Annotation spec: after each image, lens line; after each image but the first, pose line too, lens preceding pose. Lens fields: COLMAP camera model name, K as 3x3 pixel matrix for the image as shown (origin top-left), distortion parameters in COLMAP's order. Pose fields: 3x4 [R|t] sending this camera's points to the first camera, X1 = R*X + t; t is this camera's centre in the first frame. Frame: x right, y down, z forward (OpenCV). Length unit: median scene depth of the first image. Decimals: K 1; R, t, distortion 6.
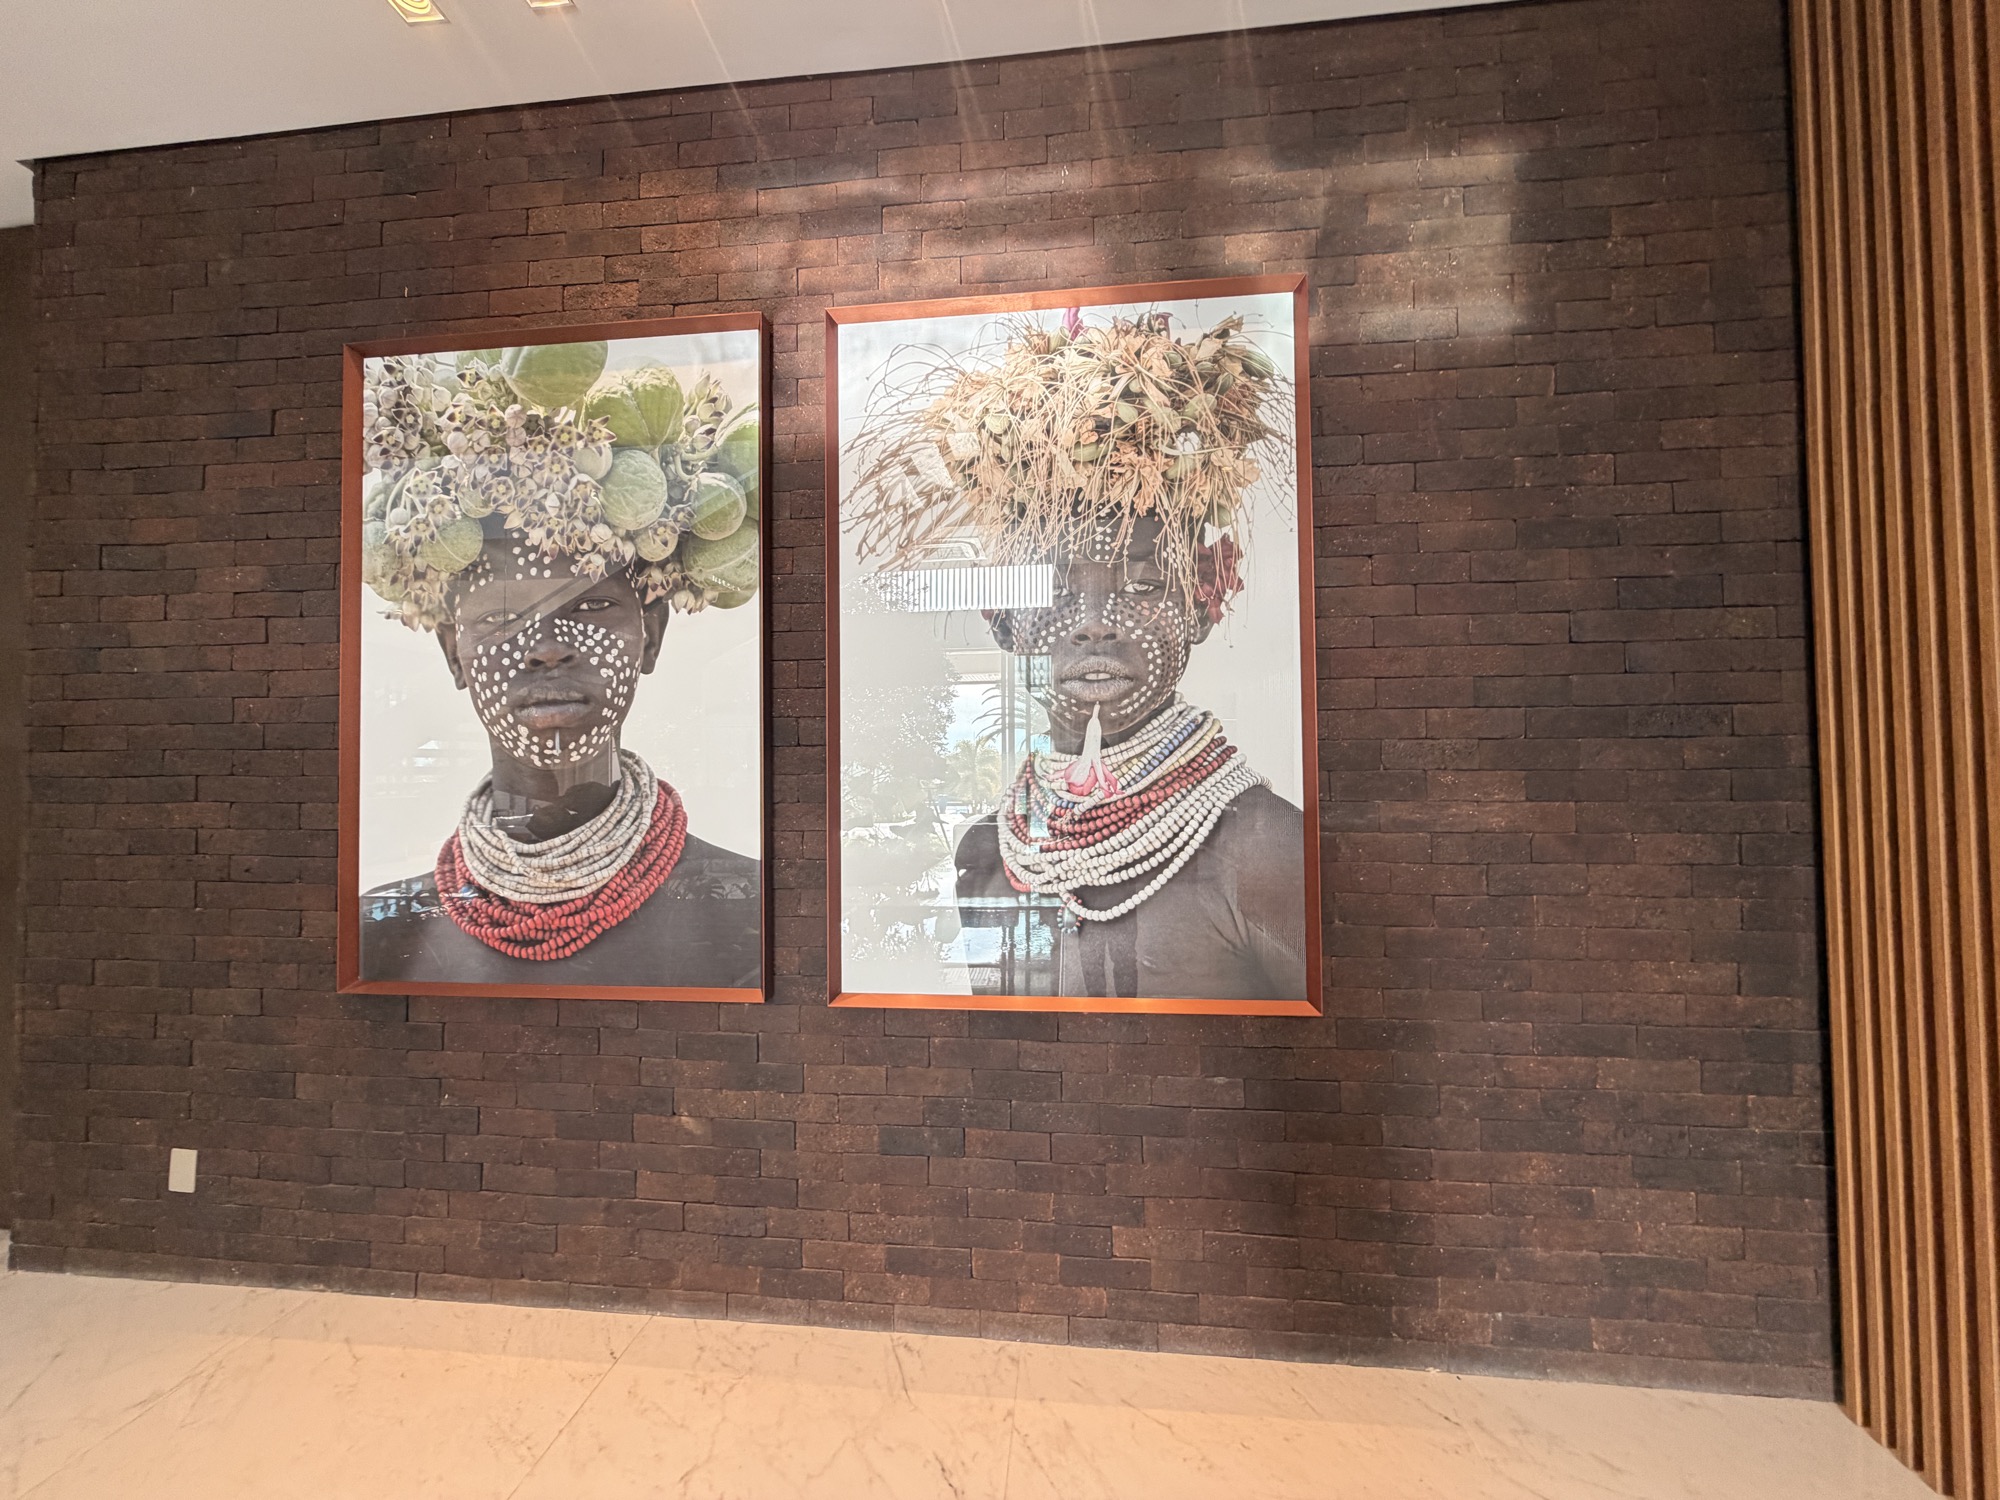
lens RADIAL K [[794.1, 0, 992.0], [0, 794.1, 752.1], [0, 0, 1]] dist [-0.000910, -0.000140]
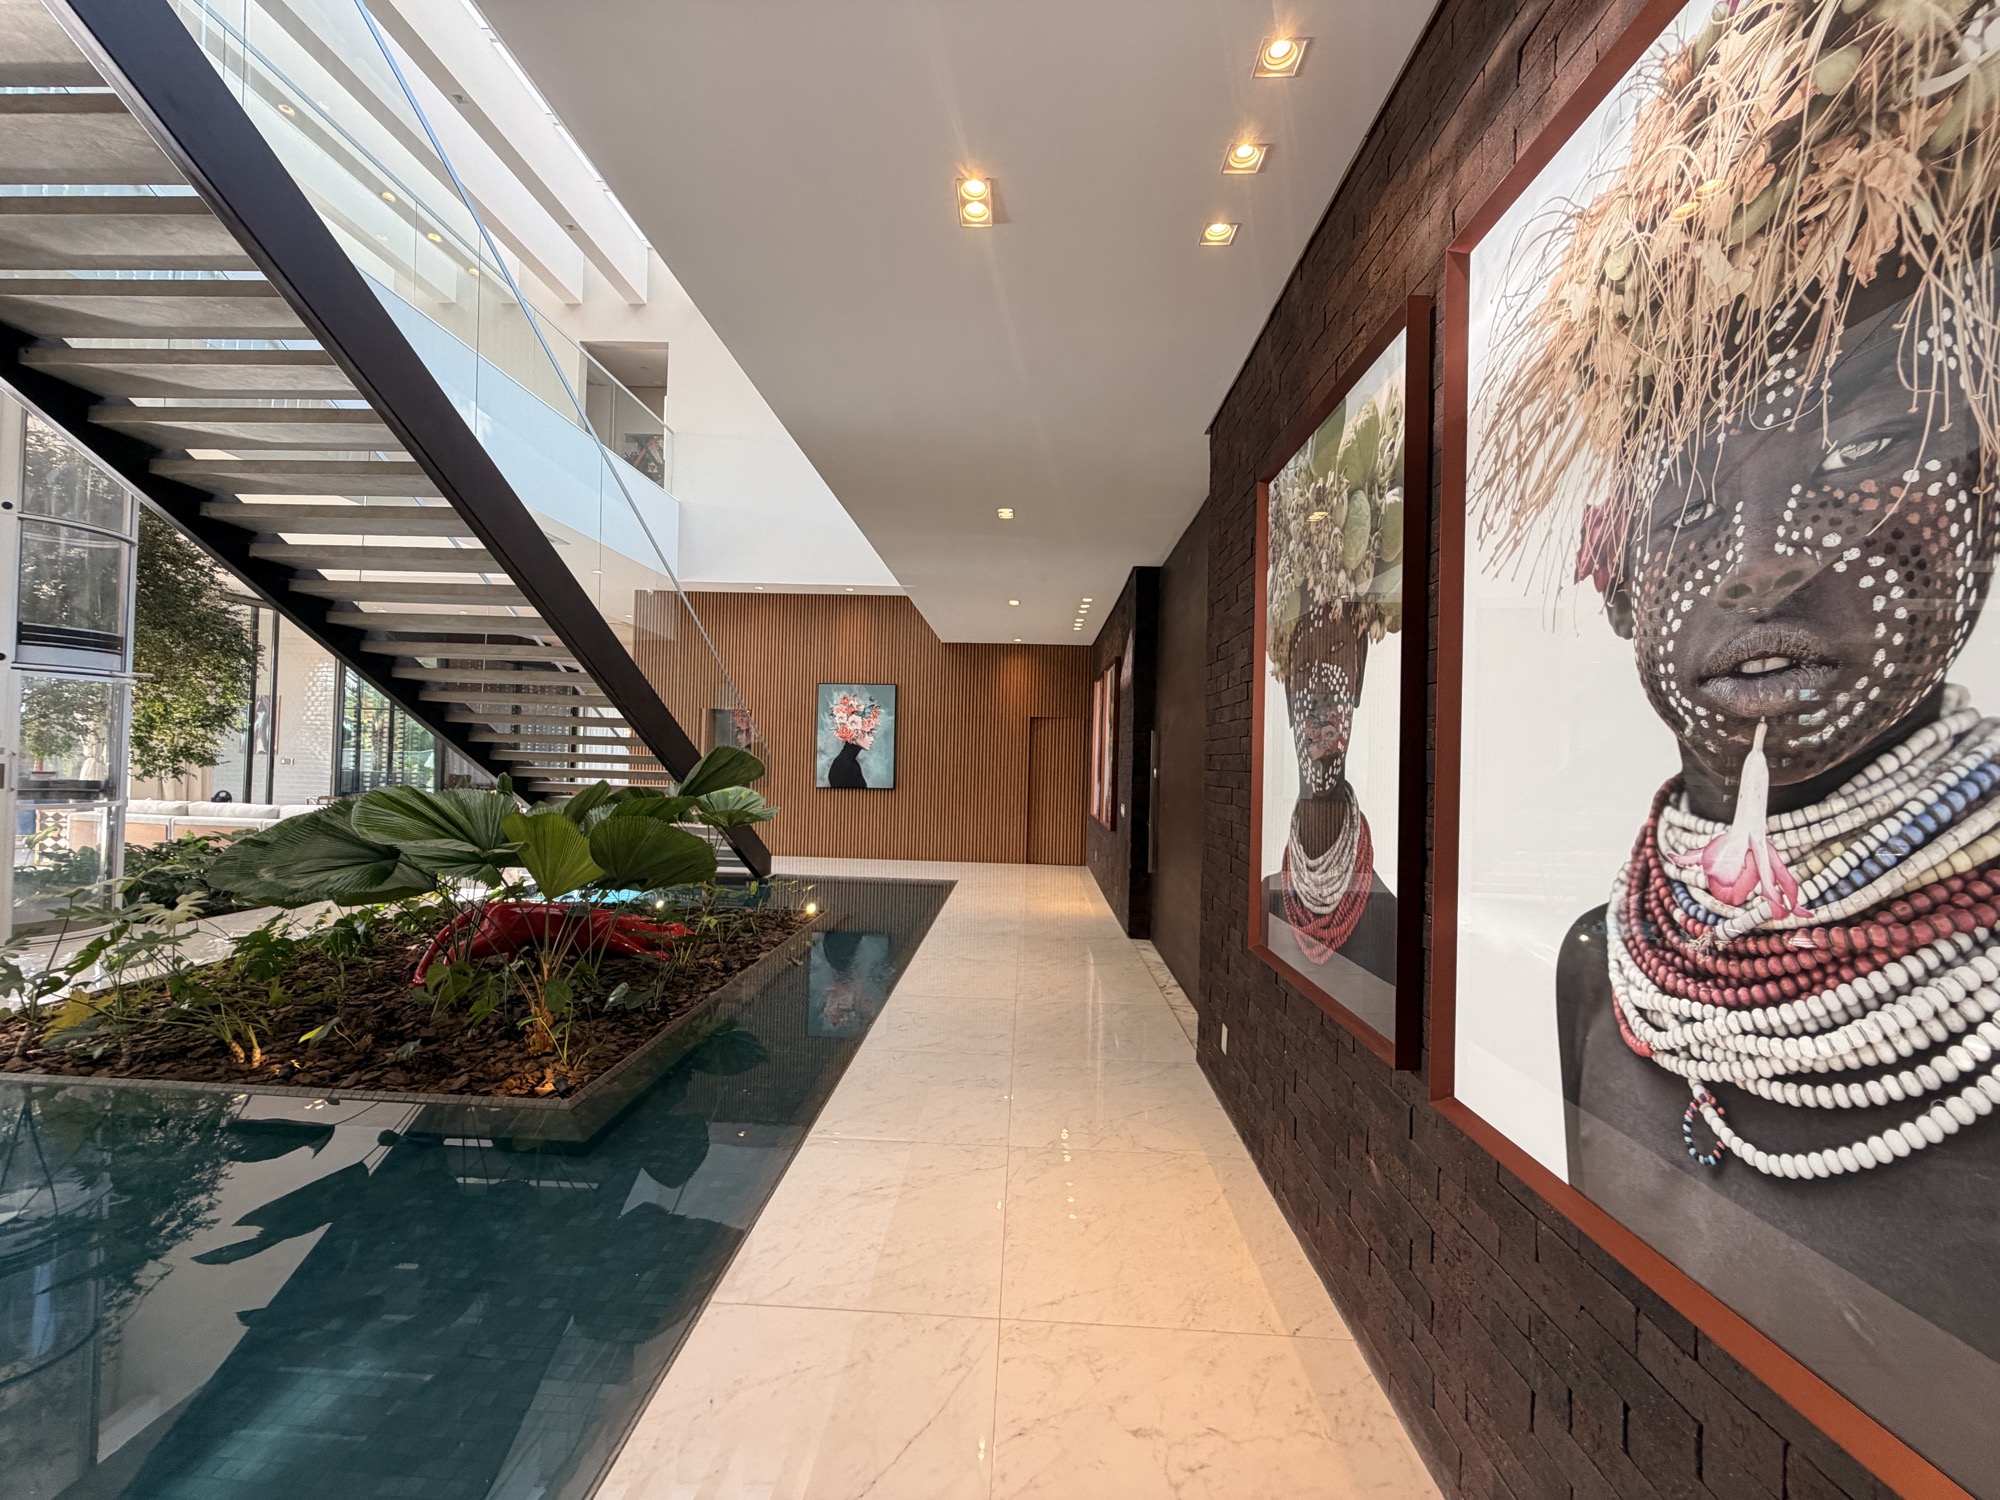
lens RADIAL K [[791.3, 0, 992.5], [0, 791.3, 750.6], [0, 0, 1]] dist [-0.001134, -0.000239]
pose [[0.064917, -0.004196, -0.997882, 0.579645], [-0.003295, 0.999985, -0.004419, -0.039081], [0.997885, 0.003575, 0.064903, 0.492288]]
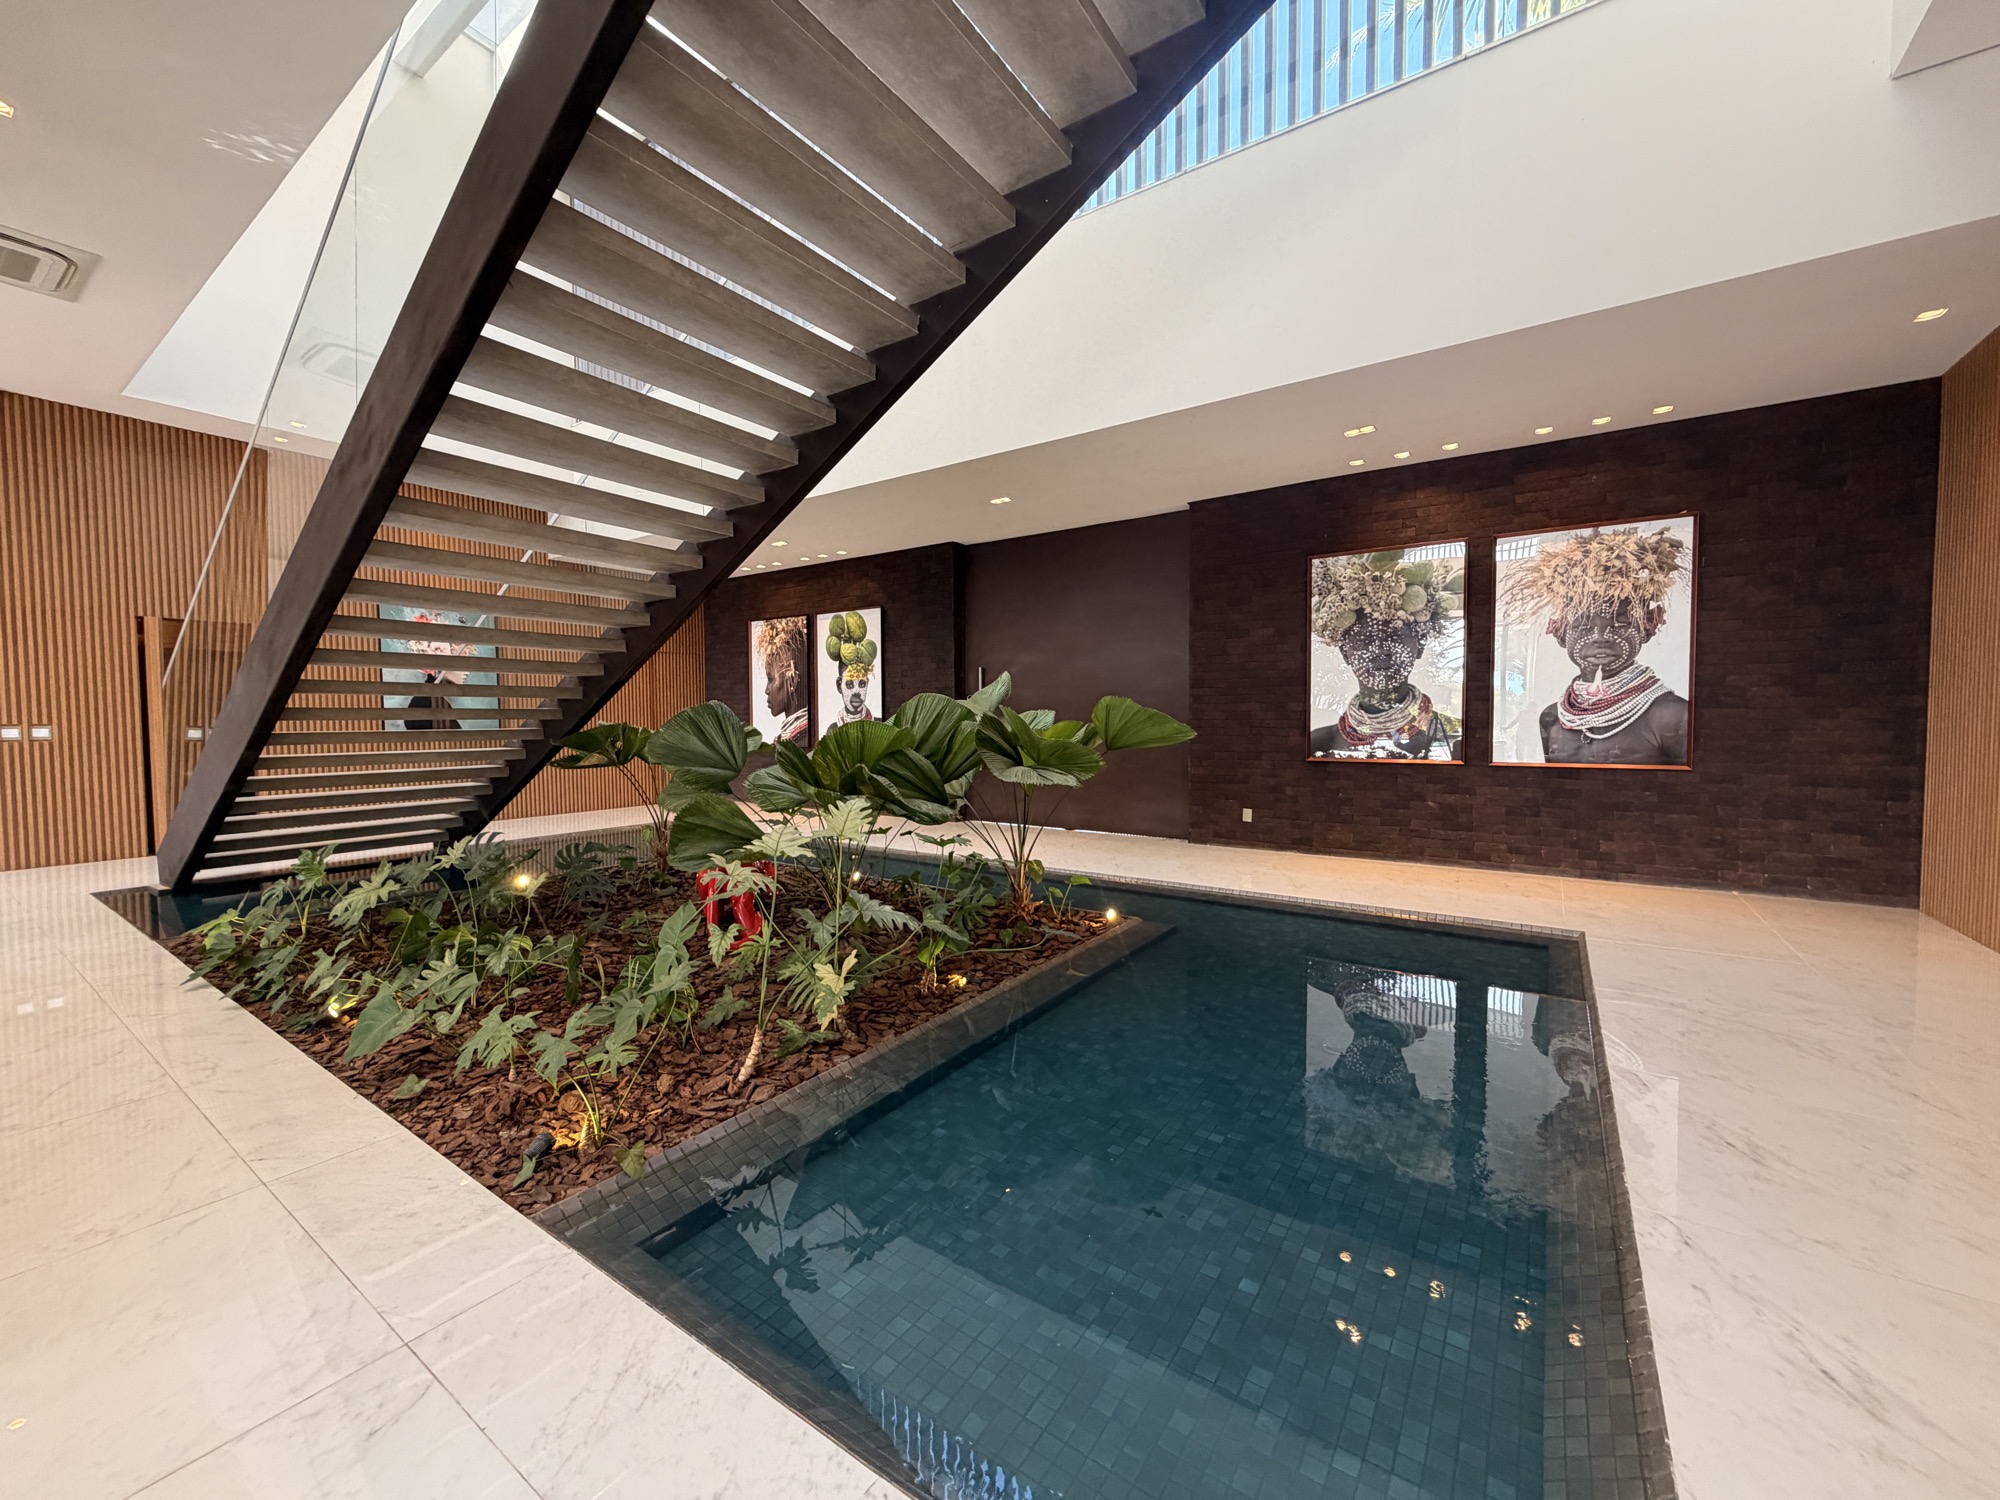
lens RADIAL K [[791.3, 0, 992.5], [0, 791.3, 750.6], [0, 0, 1]] dist [-0.001134, -0.000239]
pose [[0.876096, 0.023344, -0.481572, -0.418080], [0.011248, 0.997566, 0.068819, 0.027284], [0.482006, -0.065708, 0.873701, -2.632847]]
